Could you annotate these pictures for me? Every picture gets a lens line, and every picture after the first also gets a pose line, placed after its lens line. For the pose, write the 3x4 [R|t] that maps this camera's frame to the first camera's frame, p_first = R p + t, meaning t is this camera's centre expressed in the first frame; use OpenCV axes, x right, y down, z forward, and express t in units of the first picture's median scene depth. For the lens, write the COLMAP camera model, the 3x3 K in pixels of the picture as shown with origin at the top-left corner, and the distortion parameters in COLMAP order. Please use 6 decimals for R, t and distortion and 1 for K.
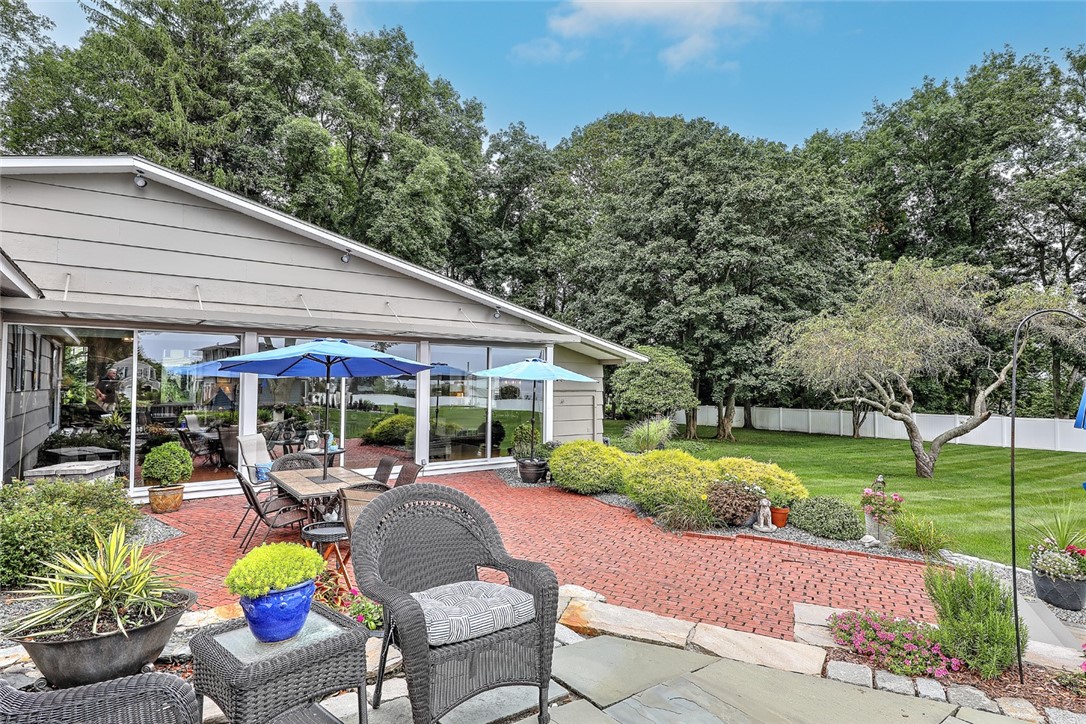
lens RADIAL K [[607.7, 0, 543.0], [0, 607.7, 362.0], [0, 0, 1]] dist [-0.000333, -0.000058]
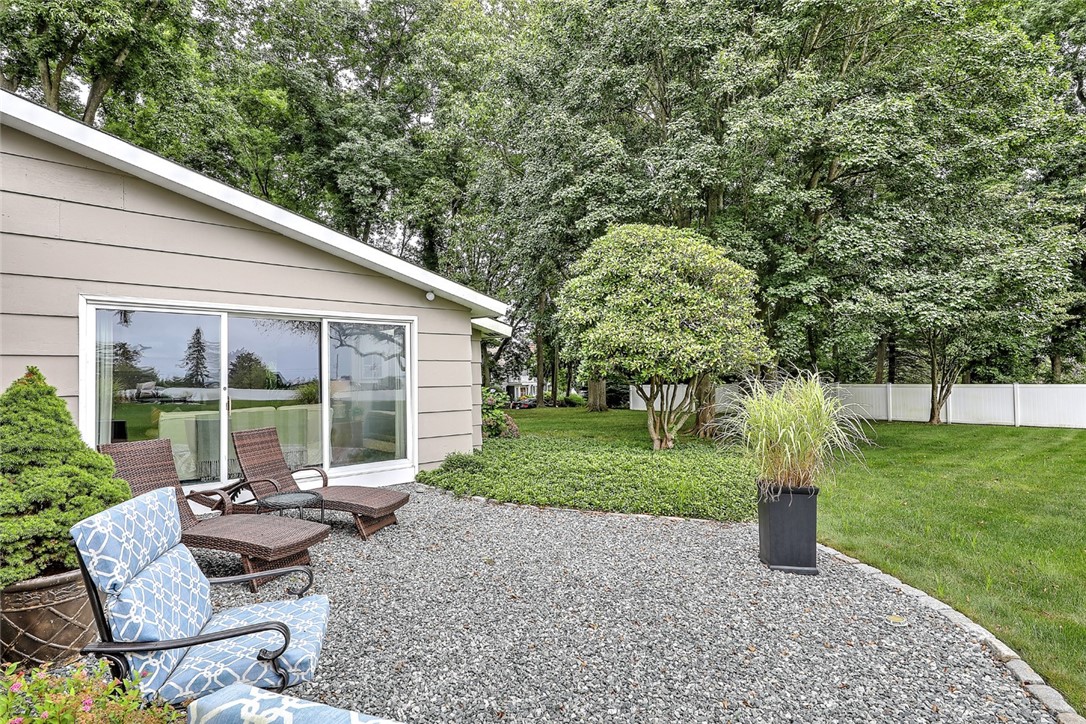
lens RADIAL K [[557.7, 0, 543.0], [0, 557.7, 362.0], [0, 0, 1]] dist [0.000909, 0.000092]
pose [[0.994999, -0.017325, 0.098370, 0.066091], [0.016125, 0.999786, 0.012987, 0.062365], [-0.098574, -0.011336, 0.995065, 0.620754]]
